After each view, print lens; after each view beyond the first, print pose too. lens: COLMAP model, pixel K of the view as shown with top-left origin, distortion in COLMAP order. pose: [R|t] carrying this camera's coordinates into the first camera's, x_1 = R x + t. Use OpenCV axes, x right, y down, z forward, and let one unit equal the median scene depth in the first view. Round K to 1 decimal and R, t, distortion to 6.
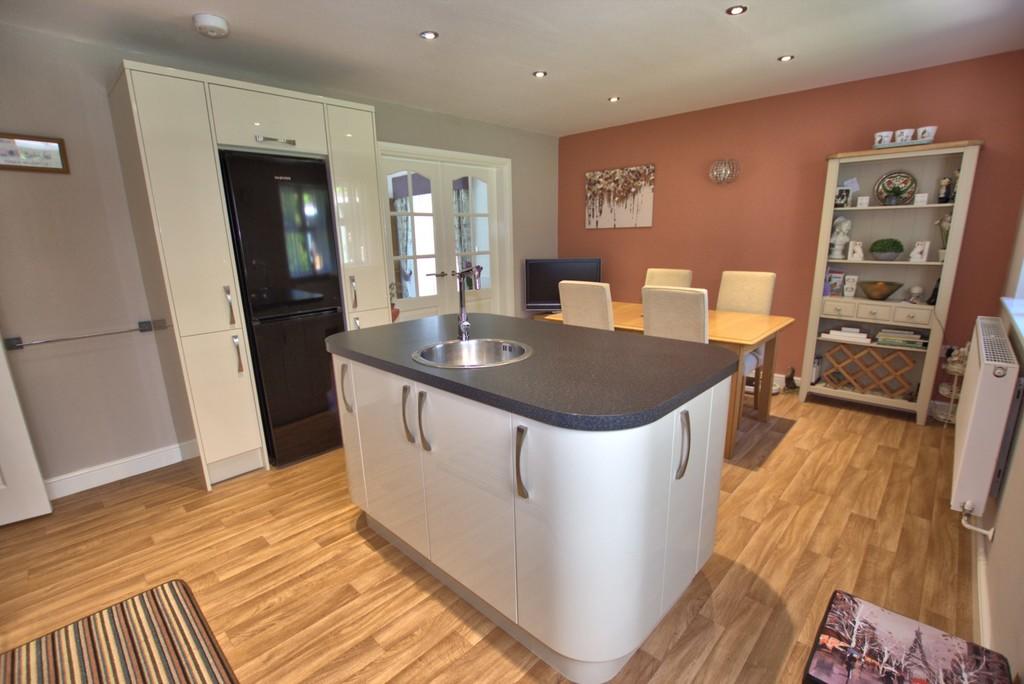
lens RADIAL K [[468.0, 0, 514.8], [0, 468.0, 354.2], [0, 0, 1]] dist [-0.023150, 0.000938]
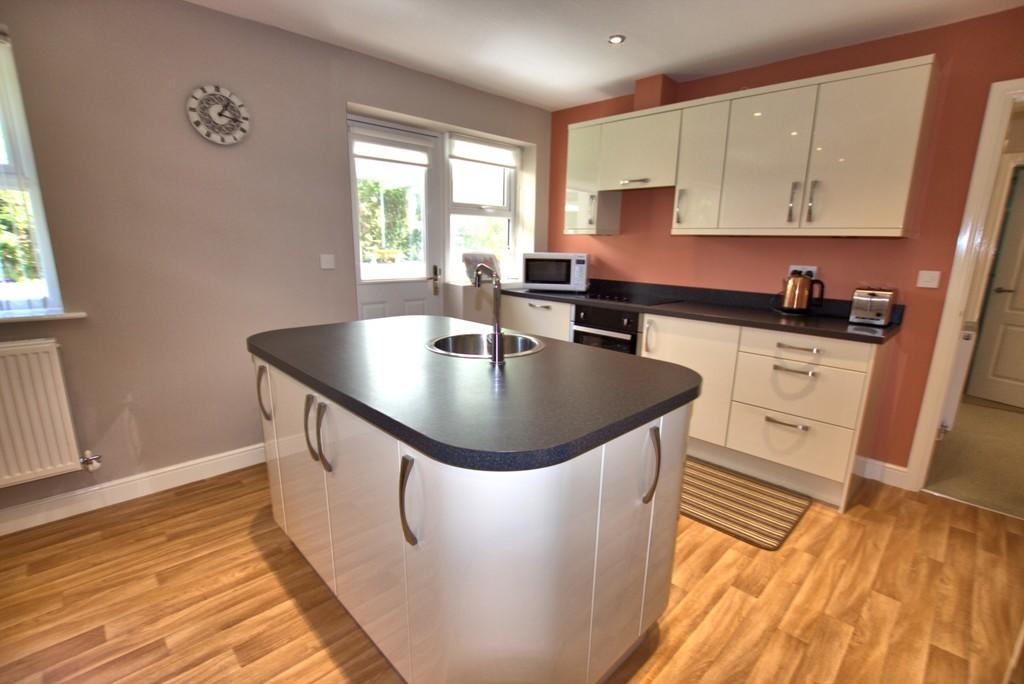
lens RADIAL K [[468.0, 0, 514.8], [0, 468.0, 354.2], [0, 0, 1]] dist [-0.023150, 0.000938]
pose [[-0.999591, -0.000833, 0.028592, -0.150605], [0.012549, 0.885494, 0.464482, -0.372931], [-0.025705, 0.464651, -0.885121, 1.569110]]
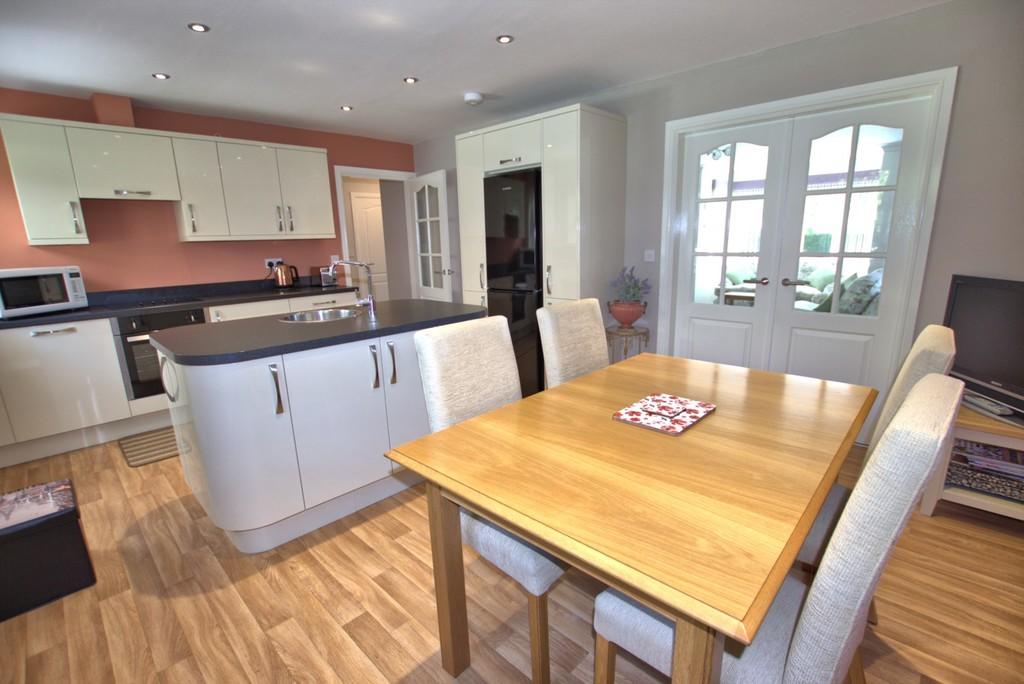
lens RADIAL K [[468.0, 0, 514.8], [0, 468.0, 354.2], [0, 0, 1]] dist [-0.023150, 0.000938]
pose [[-0.004369, 0.259662, -0.965690, 1.148752], [-0.222986, 0.941131, 0.254067, -0.334858], [0.974812, 0.216445, 0.053789, 1.279852]]
